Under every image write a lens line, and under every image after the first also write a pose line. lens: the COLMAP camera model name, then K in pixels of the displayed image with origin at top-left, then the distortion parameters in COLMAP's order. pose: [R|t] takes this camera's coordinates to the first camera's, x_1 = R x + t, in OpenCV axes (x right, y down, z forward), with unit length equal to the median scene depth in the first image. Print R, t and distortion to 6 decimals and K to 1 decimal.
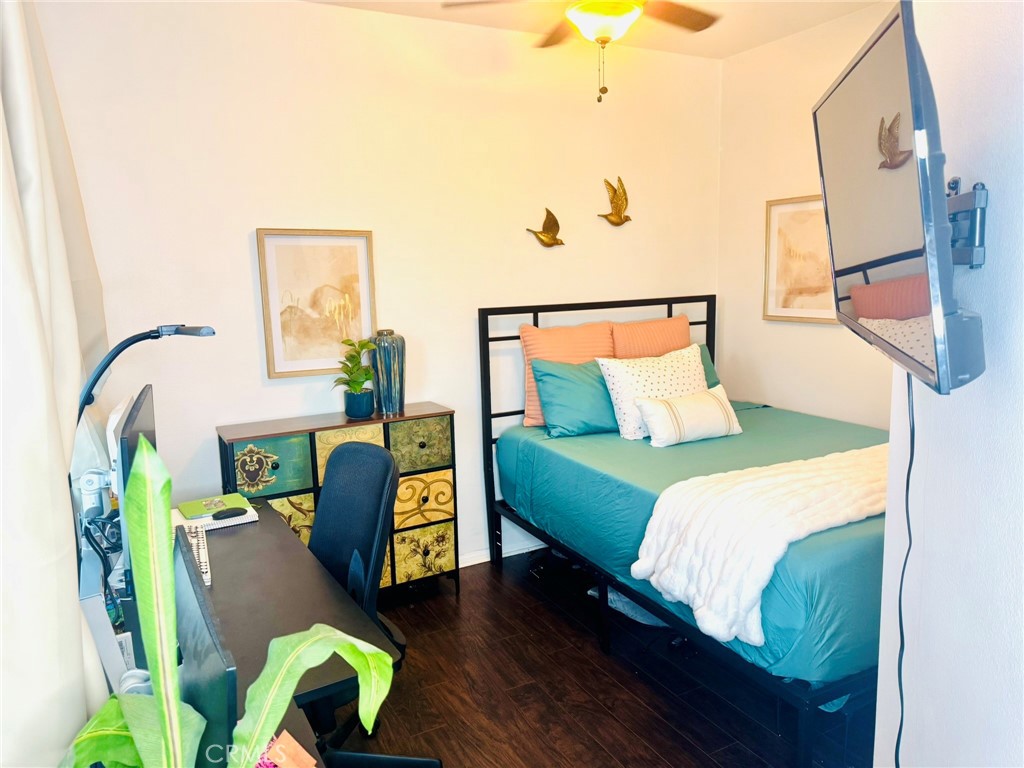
lens RADIAL K [[713.6, 0, 512.0], [0, 713.6, 384.0], [0, 0, 1]] dist [0.119203, -0.191896]
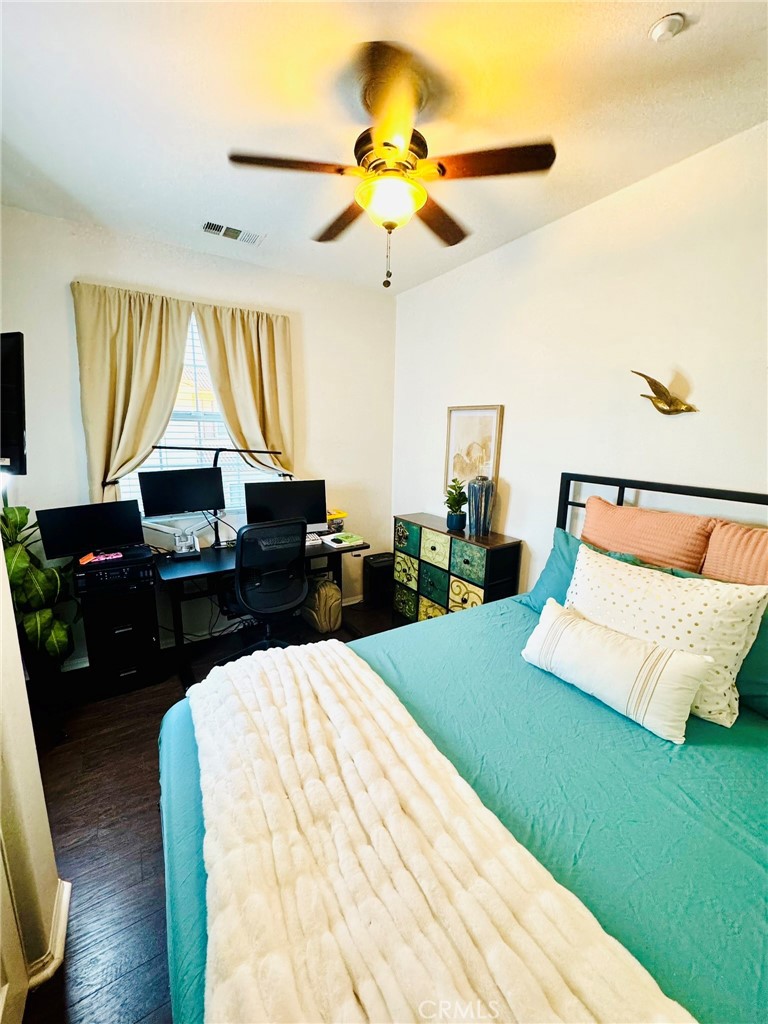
lens RADIAL K [[411.0, 0, 384.0], [0, 411.0, 512.0], [0, 0, 1]] dist [-0.000058, -0.000497]
pose [[0.059731, 0.221975, -0.973221, 0.597982], [-0.176730, 0.961912, 0.208549, -0.139905], [0.982445, 0.159541, 0.096685, 0.734347]]
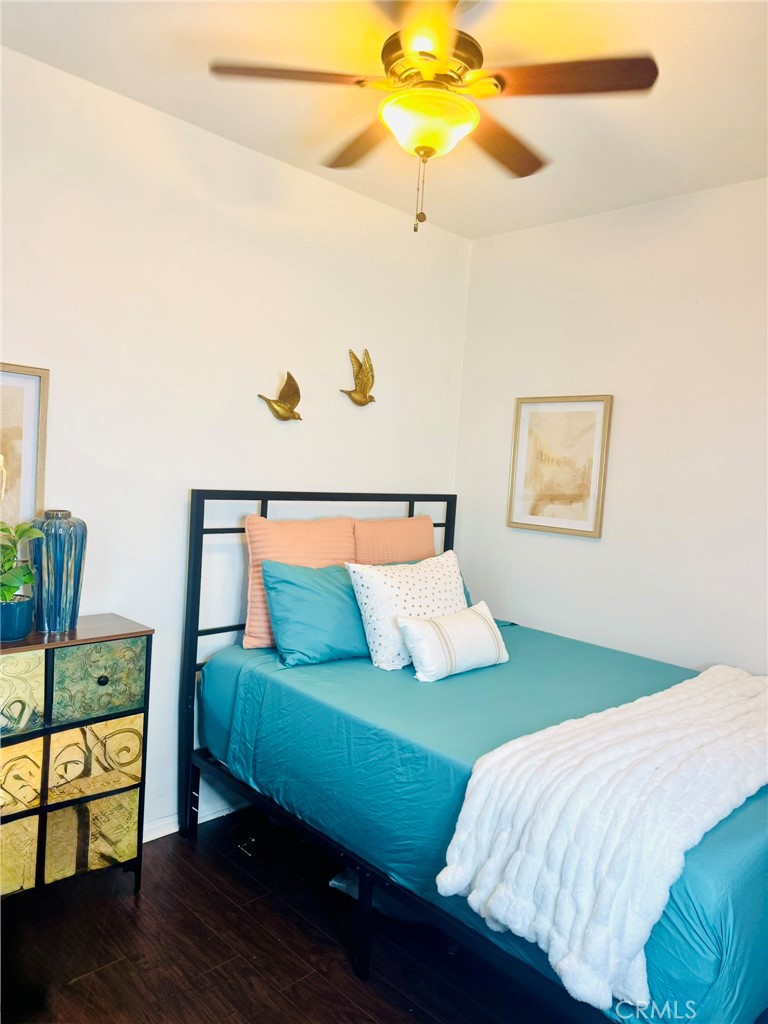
lens RADIAL K [[713.6, 0, 384.0], [0, 713.6, 512.0], [0, 0, 1]] dist [0.119203, -0.191896]
pose [[0.952520, 0.066918, 0.297032, -0.083849], [-0.041516, 0.994983, -0.091025, -0.023063], [-0.301633, 0.074372, 0.950519, 0.237558]]
